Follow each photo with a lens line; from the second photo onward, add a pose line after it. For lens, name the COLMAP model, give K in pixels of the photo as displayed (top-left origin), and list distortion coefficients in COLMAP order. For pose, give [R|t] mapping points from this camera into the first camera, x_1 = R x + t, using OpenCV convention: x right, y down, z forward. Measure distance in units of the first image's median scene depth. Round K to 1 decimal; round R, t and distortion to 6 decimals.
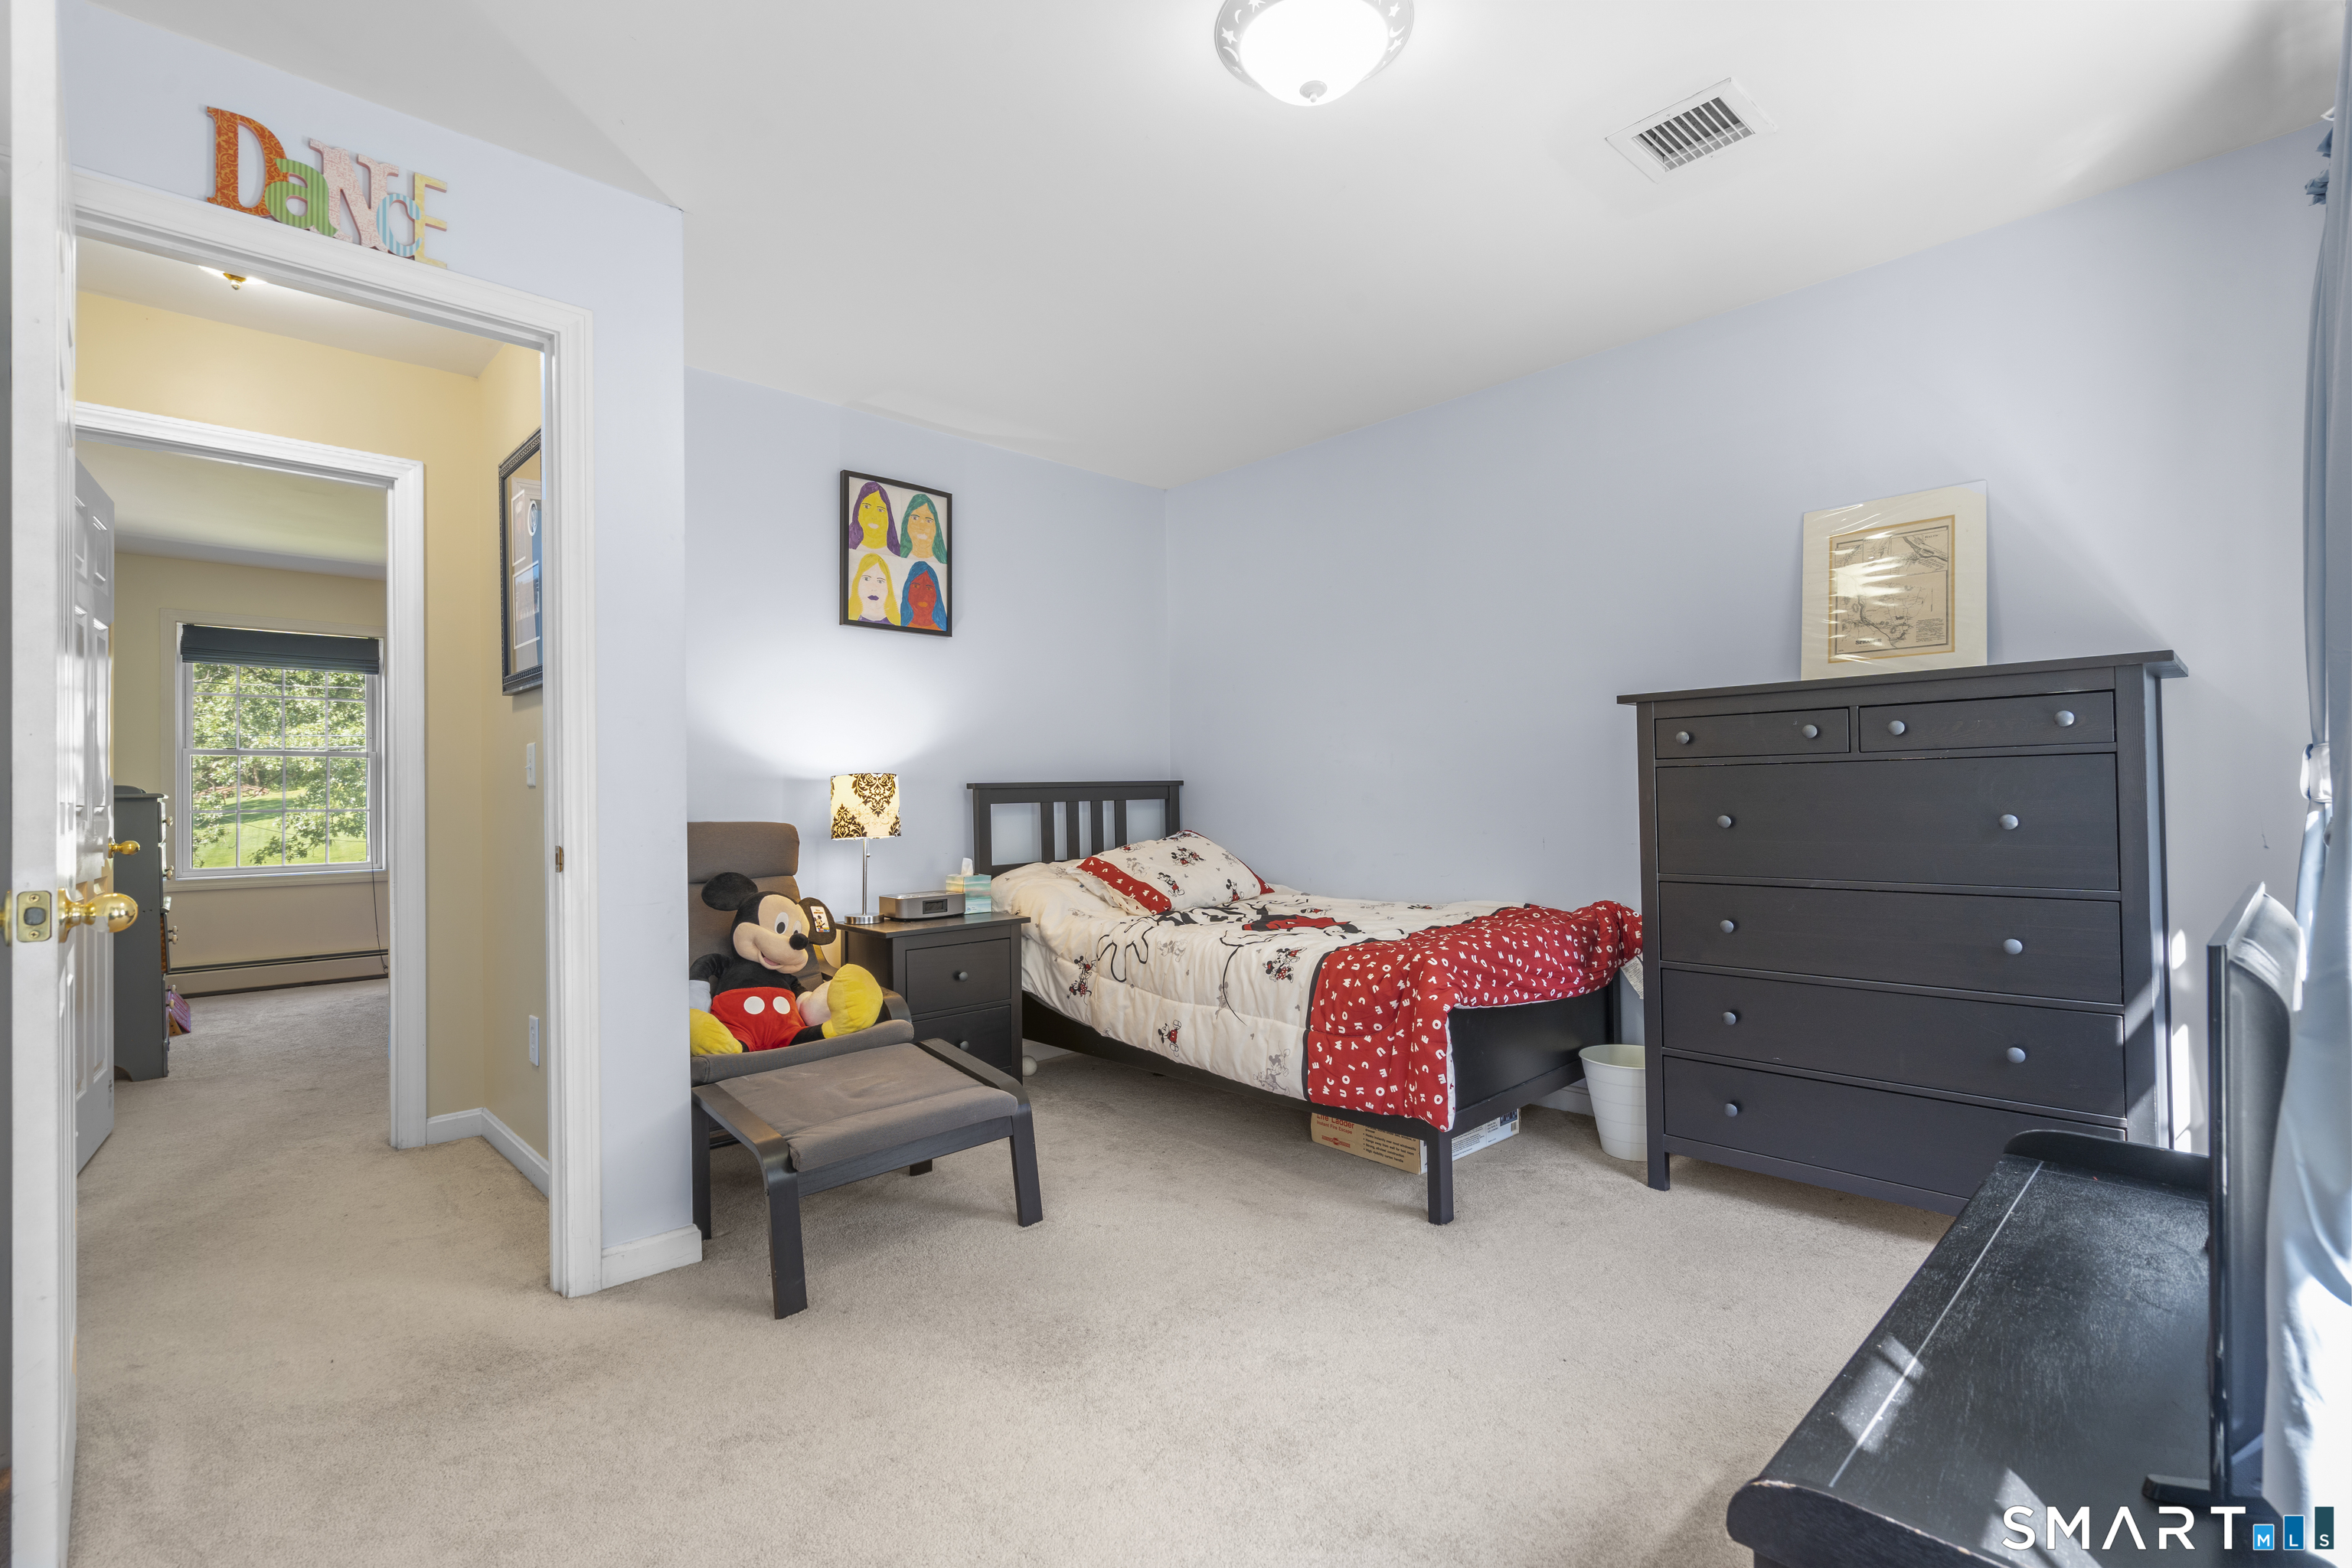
lens RADIAL K [[1053.2, 0, 1180.6], [0, 1053.2, 785.5], [0, 0, 1]] dist [-0.011658, 0.006752]
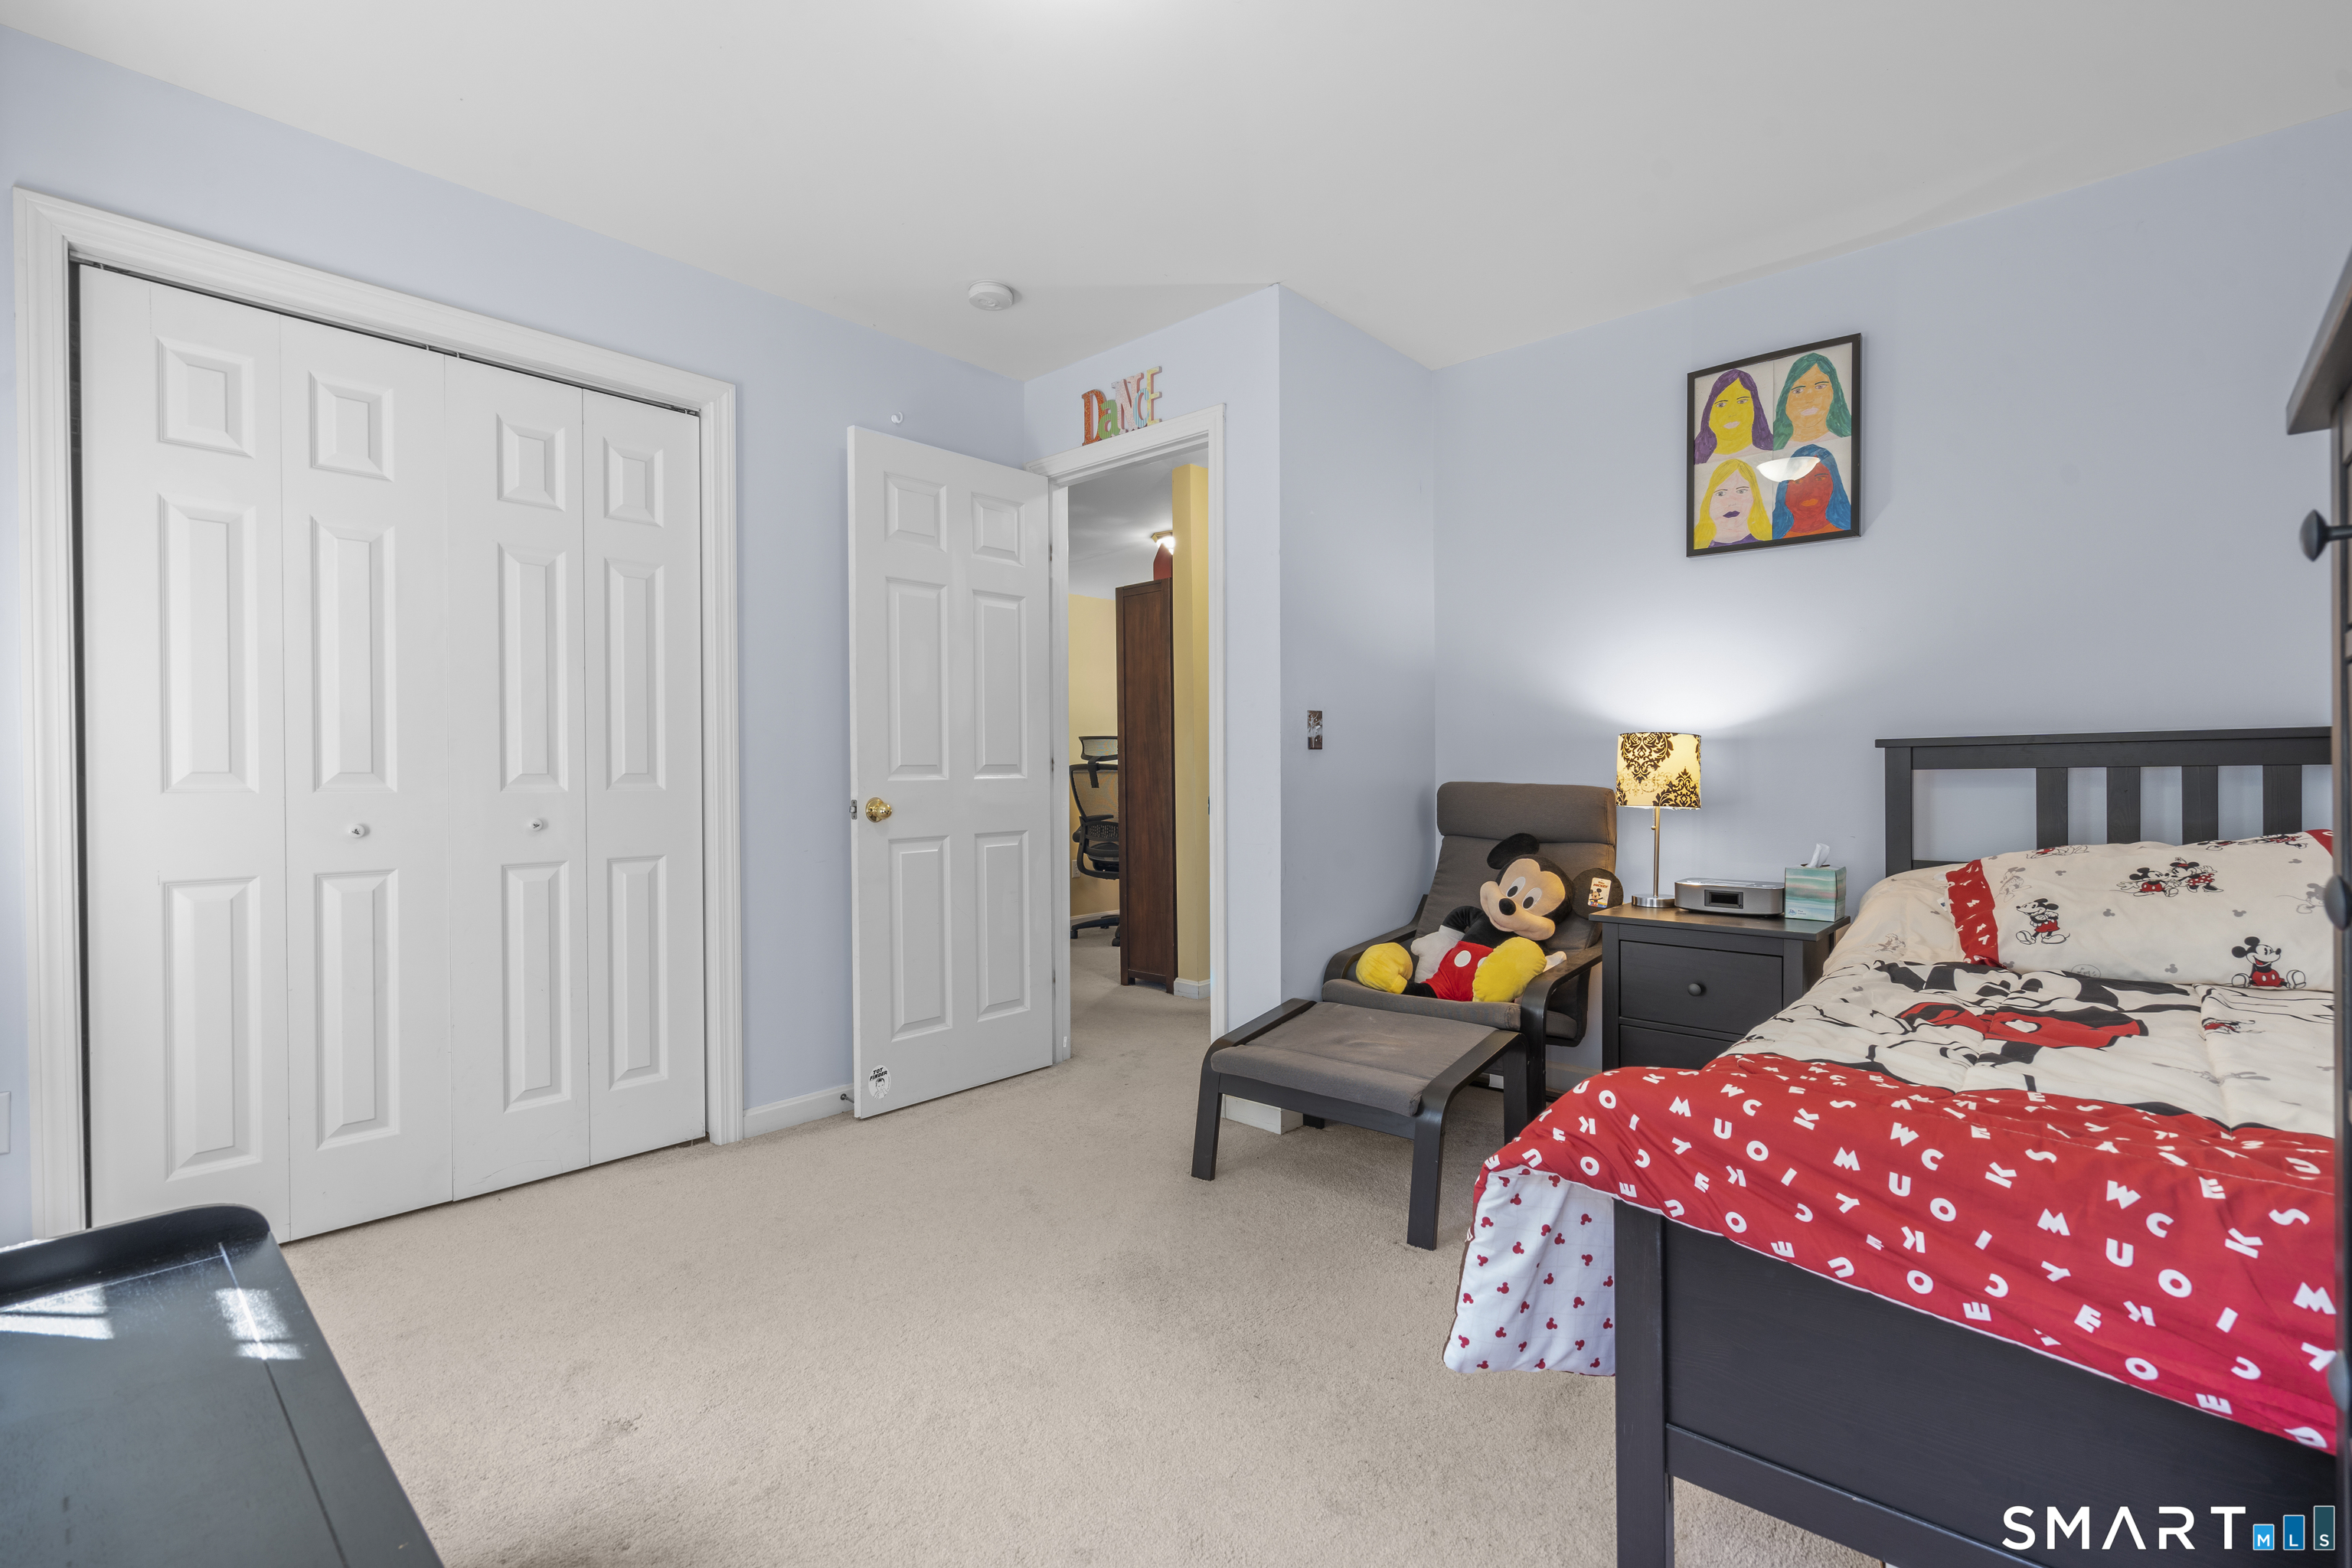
lens RADIAL K [[1053.2, 0, 1180.6], [0, 1053.2, 785.5], [0, 0, 1]] dist [-0.011658, 0.006752]
pose [[0.069812, 0.027630, -0.997177, 0.495518], [0.014501, 0.999483, 0.028709, 0.001549], [0.997455, -0.016465, 0.069375, 0.518542]]
